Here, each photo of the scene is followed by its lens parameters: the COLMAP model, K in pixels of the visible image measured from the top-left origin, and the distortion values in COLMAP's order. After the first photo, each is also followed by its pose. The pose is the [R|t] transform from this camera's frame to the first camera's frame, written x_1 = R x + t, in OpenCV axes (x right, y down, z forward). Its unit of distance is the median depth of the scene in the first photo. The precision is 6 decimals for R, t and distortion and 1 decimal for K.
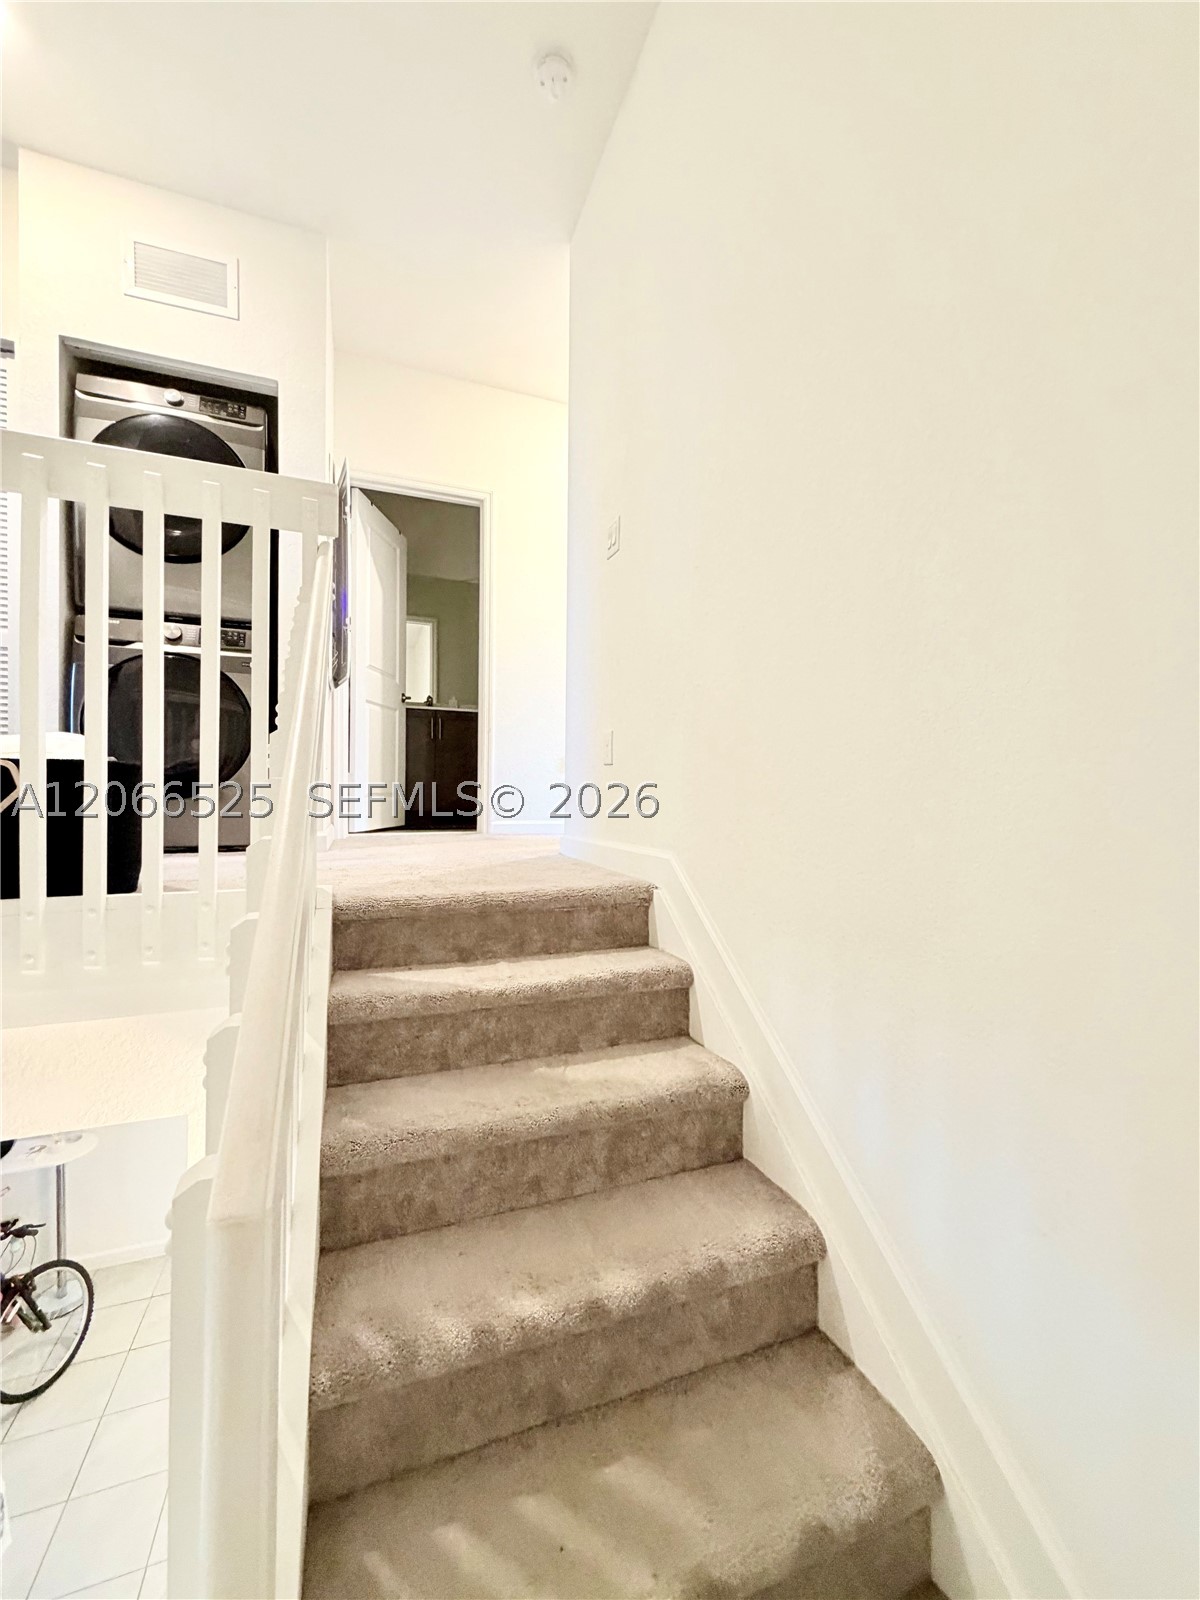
lens RADIAL K [[640.6, 0, 589.0], [0, 640.6, 795.8], [0, 0, 1]] dist [-0.000156, 0.000465]
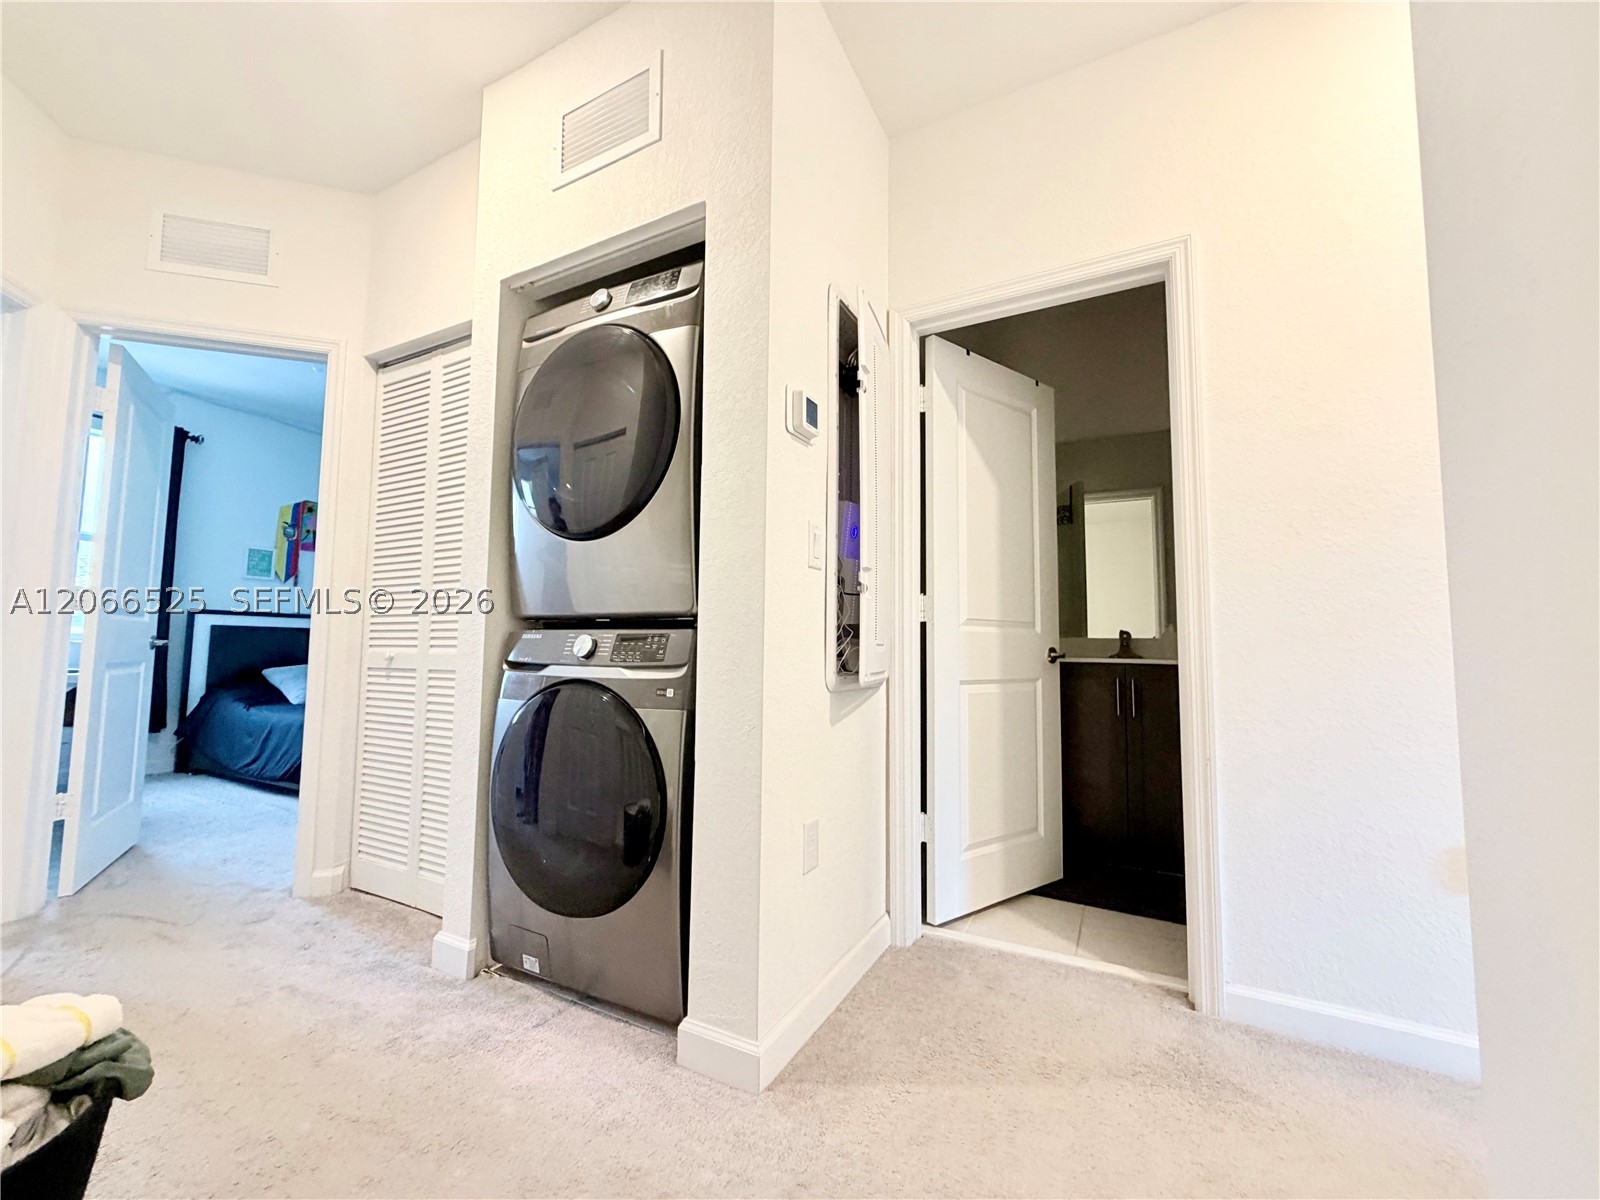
lens RADIAL K [[640.6, 0, 801.0], [0, 640.6, 600.7], [0, 0, 1]] dist [-0.000156, 0.000465]
pose [[0.669691, -0.052065, -0.740812, -0.012155], [-0.011324, 0.996707, -0.080287, -0.176092], [0.742553, 0.062157, 0.666897, 0.507924]]
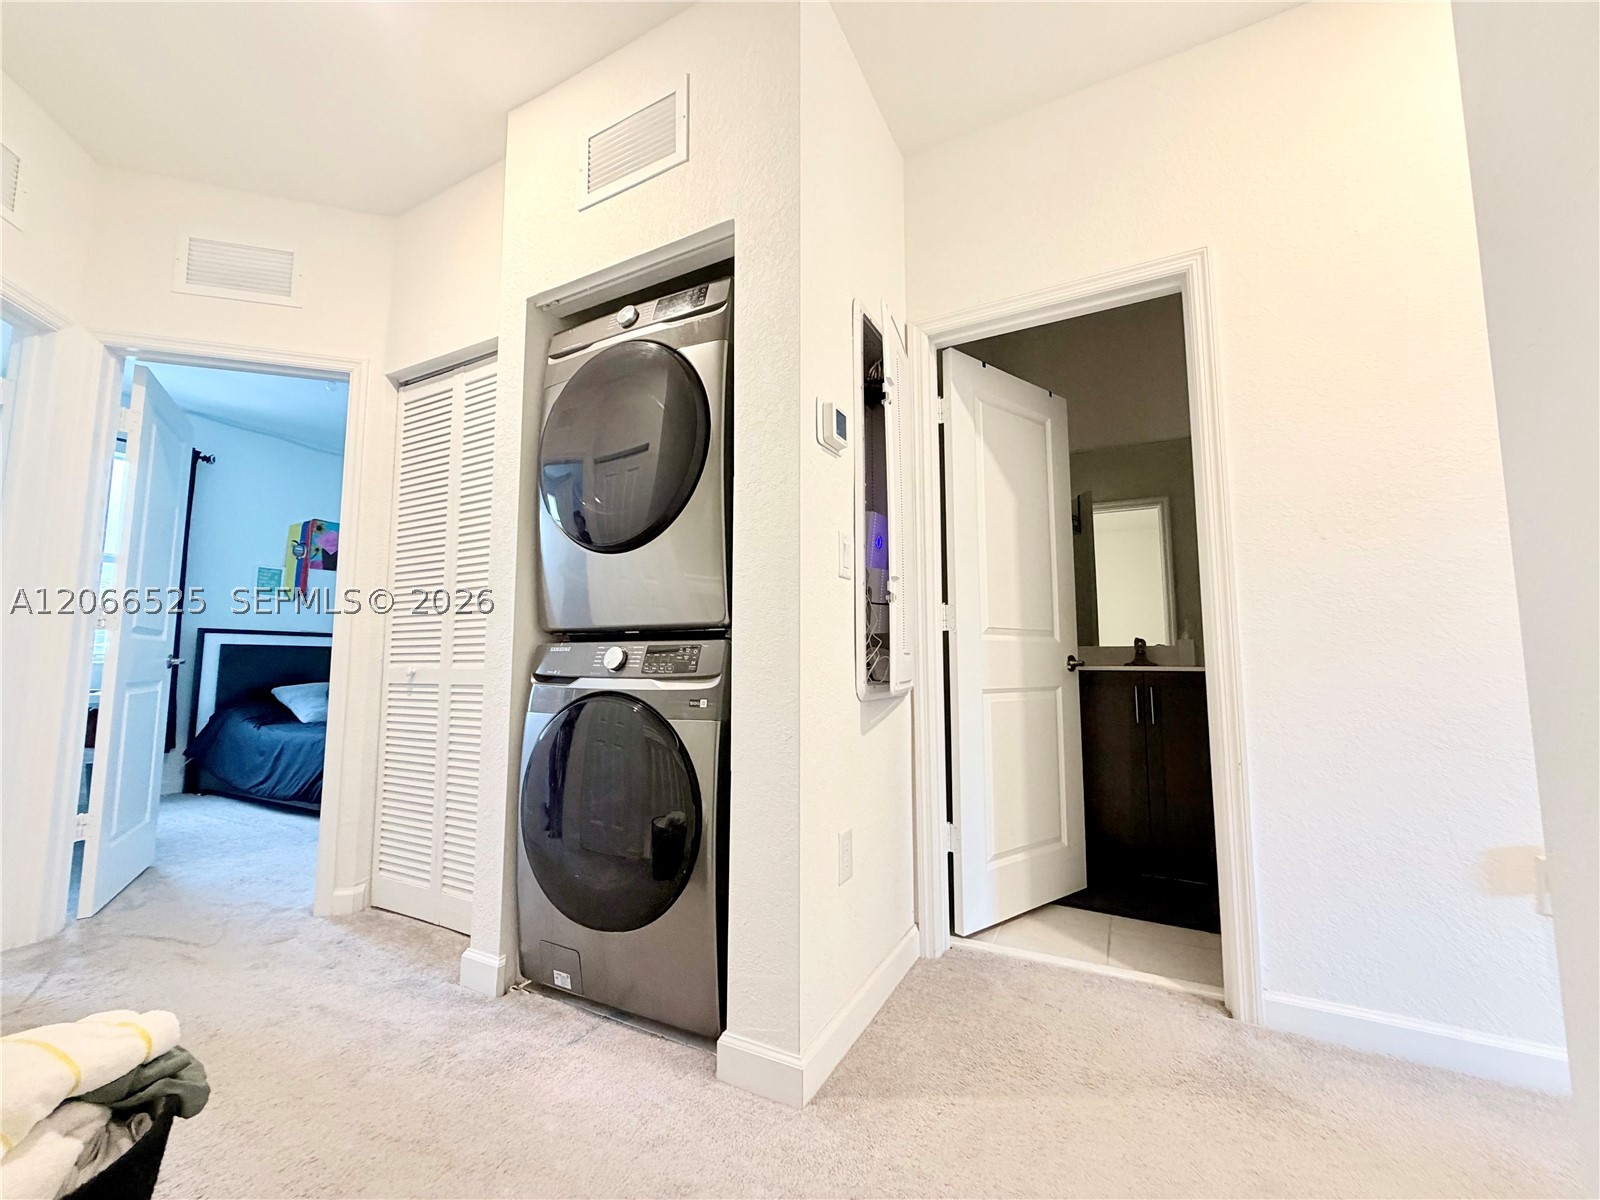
lens RADIAL K [[640.6, 0, 801.8], [0, 640.6, 601.0], [0, 0, 1]] dist [-0.000156, 0.000465]
pose [[0.670197, -0.075363, -0.738347, -0.024658], [0.000355, 0.994864, -0.101223, -0.173170], [0.742183, 0.067577, 0.666782, 0.490874]]
